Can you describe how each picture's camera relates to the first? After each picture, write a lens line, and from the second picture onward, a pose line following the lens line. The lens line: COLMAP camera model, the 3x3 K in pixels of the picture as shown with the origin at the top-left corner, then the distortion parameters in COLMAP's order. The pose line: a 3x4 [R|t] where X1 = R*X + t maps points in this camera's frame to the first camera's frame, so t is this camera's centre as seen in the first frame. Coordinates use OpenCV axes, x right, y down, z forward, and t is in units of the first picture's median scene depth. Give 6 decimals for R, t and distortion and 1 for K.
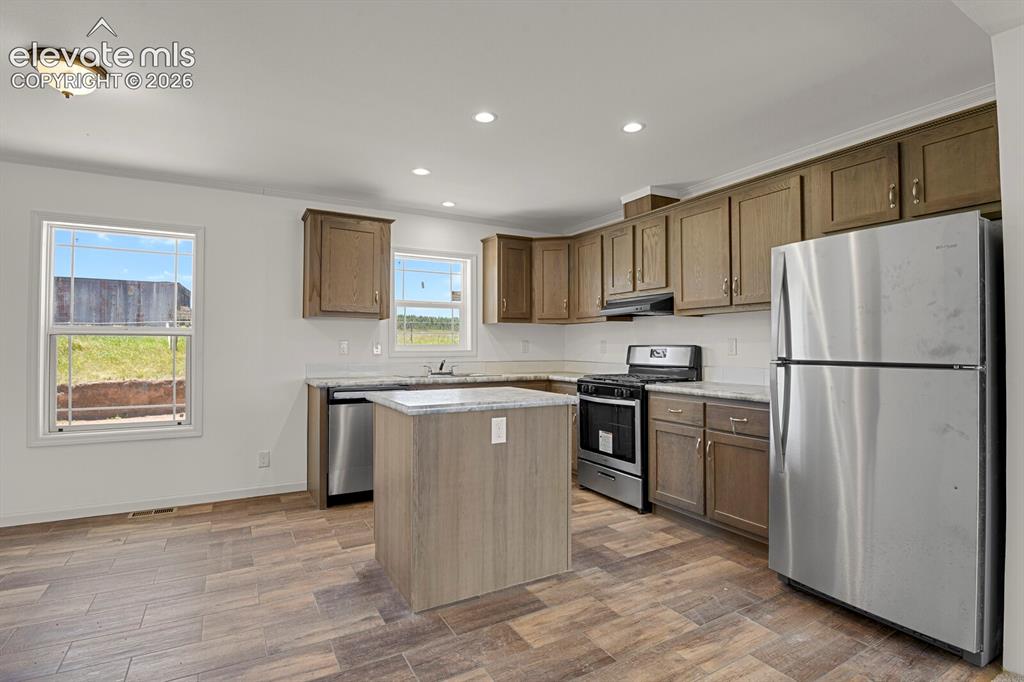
lens RADIAL K [[499.2, 0, 517.3], [0, 499.2, 342.7], [0, 0, 1]] dist [-0.021734, -0.004391]
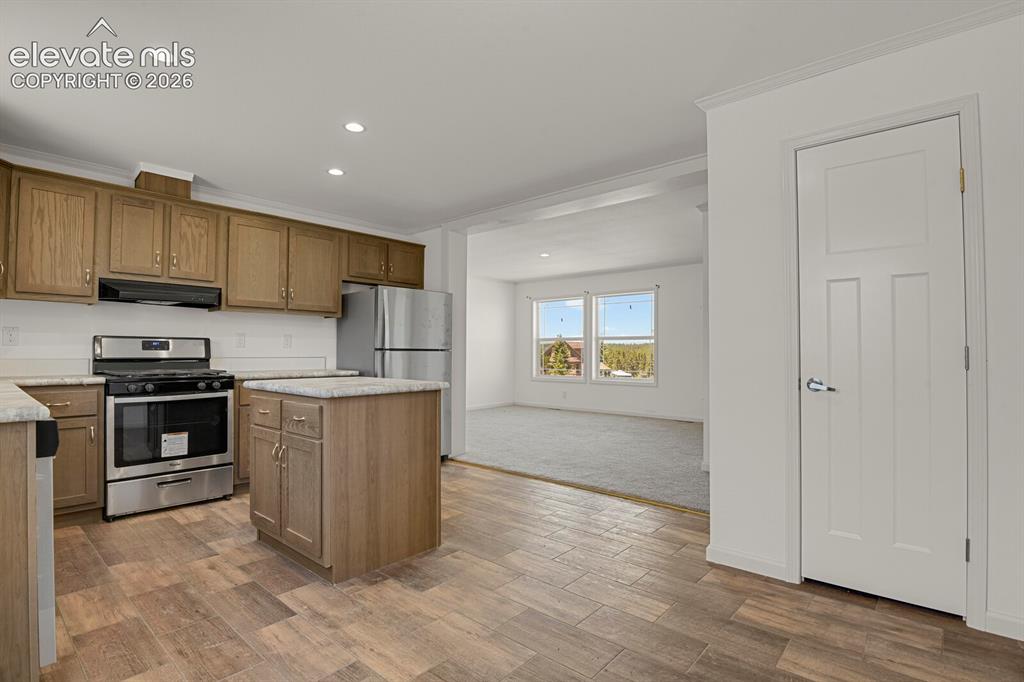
lens RADIAL K [[499.2, 0, 519.0], [0, 499.2, 342.5], [0, 0, 1]] dist [-0.021734, -0.004391]
pose [[-0.323721, 0.016580, 0.946007, -0.921470], [-0.012931, 0.999676, -0.021946, 0.030993], [-0.946064, -0.019337, -0.323401, 0.761840]]
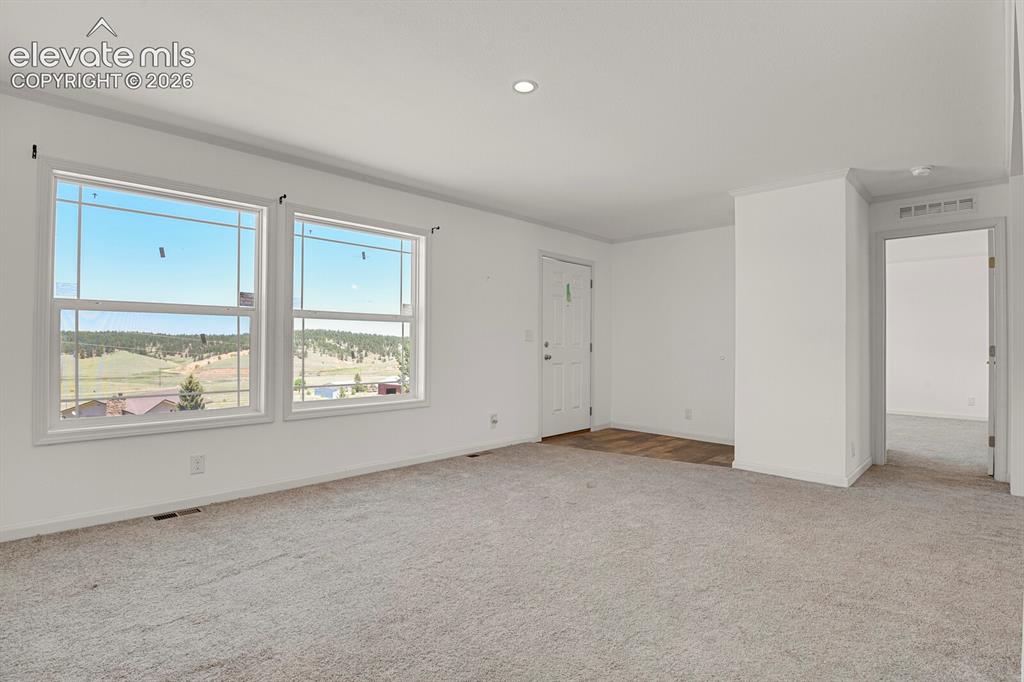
lens RADIAL K [[499.2, 0, 512.1], [0, 499.2, 340.3], [0, 0, 1]] dist [-0.021734, -0.004391]
pose [[-0.962127, -0.006125, -0.272534, 1.108302], [-0.001614, 0.999858, -0.016773, 0.024650], [0.272598, -0.015698, -0.962000, 0.738796]]
